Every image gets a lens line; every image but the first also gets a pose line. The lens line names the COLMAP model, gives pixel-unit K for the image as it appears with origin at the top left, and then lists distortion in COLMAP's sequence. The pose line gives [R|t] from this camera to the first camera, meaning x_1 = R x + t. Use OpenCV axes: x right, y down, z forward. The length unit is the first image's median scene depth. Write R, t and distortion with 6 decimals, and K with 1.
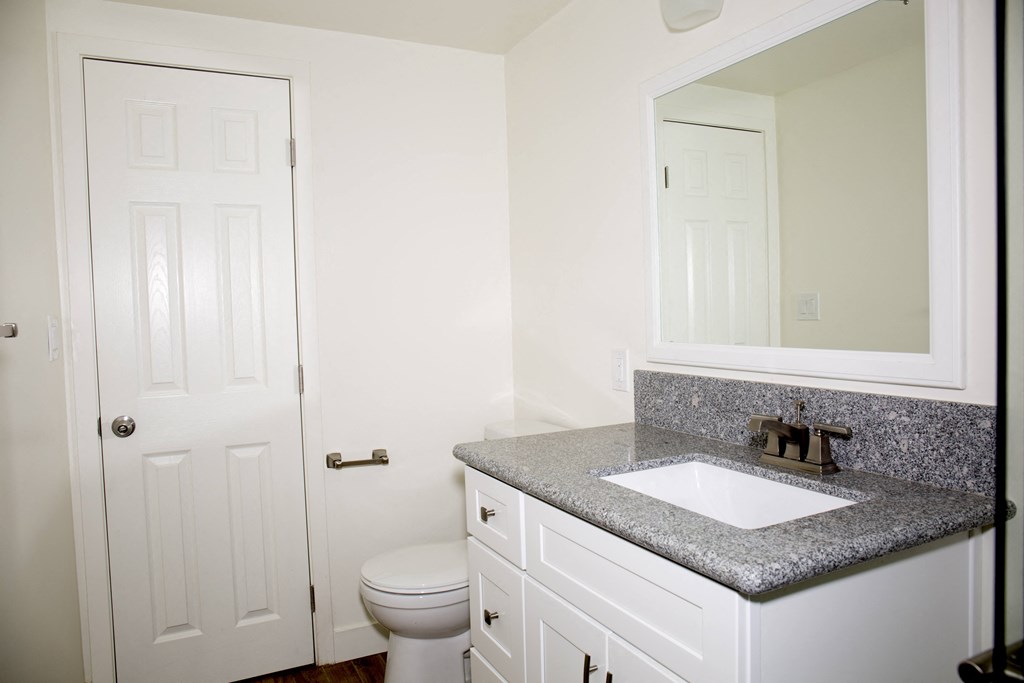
lens RADIAL K [[708.5, 0, 512.0], [0, 708.5, 341.5], [0, 0, 1]] dist [-0.002474, 0.002070]
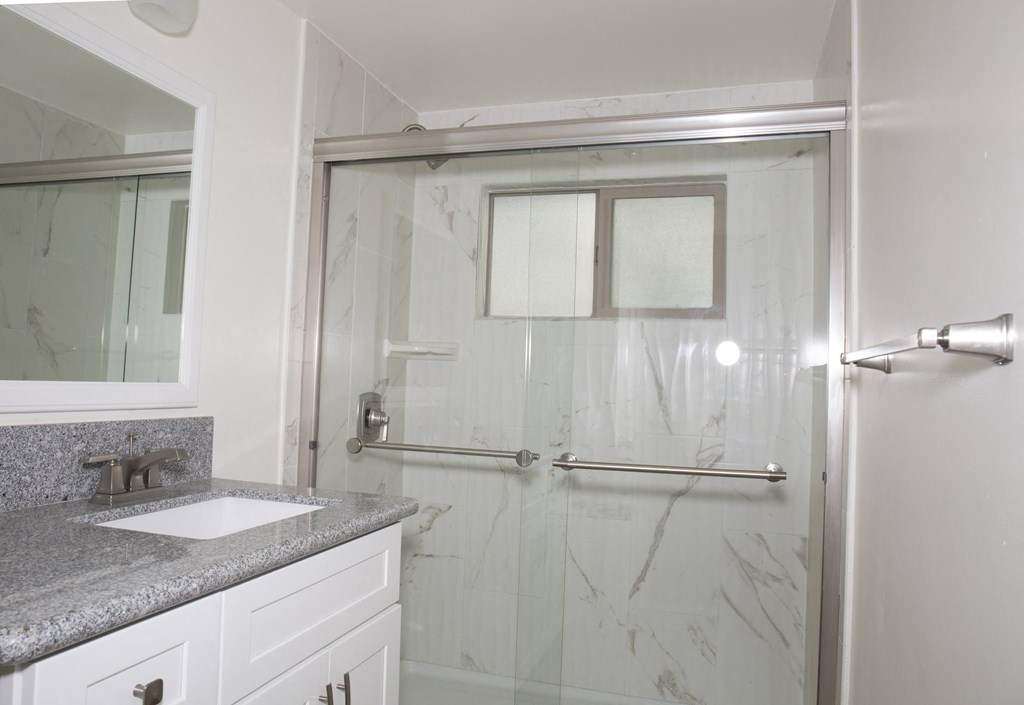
lens RADIAL K [[714.8, 0, 512.0], [0, 714.8, 352.5], [0, 0, 1]] dist [-0.000680, -0.000299]
pose [[-0.718743, 0.032378, 0.694522, -0.730404], [0.016304, 0.999425, -0.029719, 0.009517], [-0.695085, -0.010037, -0.718858, 1.425476]]
